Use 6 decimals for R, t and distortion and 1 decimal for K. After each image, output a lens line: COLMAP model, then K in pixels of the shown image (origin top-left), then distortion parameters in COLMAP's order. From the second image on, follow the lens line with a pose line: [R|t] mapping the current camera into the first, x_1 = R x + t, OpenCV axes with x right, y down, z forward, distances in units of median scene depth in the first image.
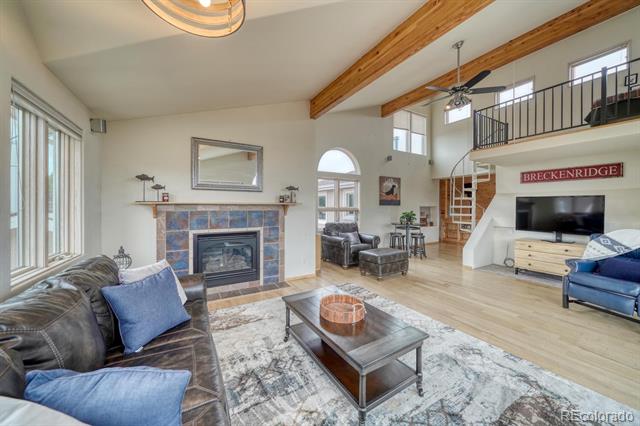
lens RADIAL K [[231.3, 0, 317.4], [0, 231.3, 209.7], [0, 0, 1]] dist [-0.006847, -0.000226]
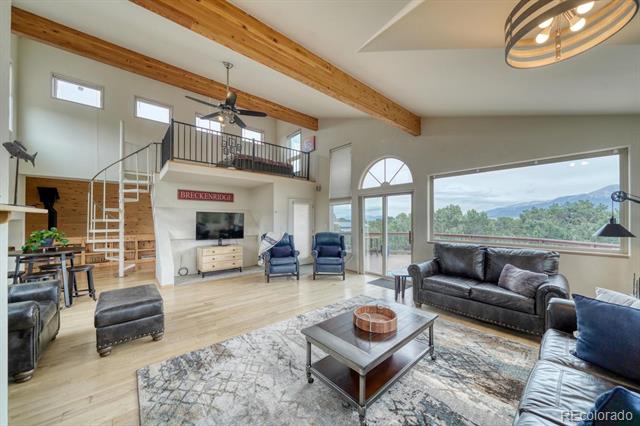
lens RADIAL K [[231.3, 0, 314.0], [0, 231.3, 219.4], [0, 0, 1]] dist [-0.006847, -0.000226]
pose [[-0.179723, 0.003019, 0.983713, -0.250267], [0.016374, 0.999866, -0.000078, -0.004544], [-0.983581, 0.016093, -0.179748, 0.421044]]
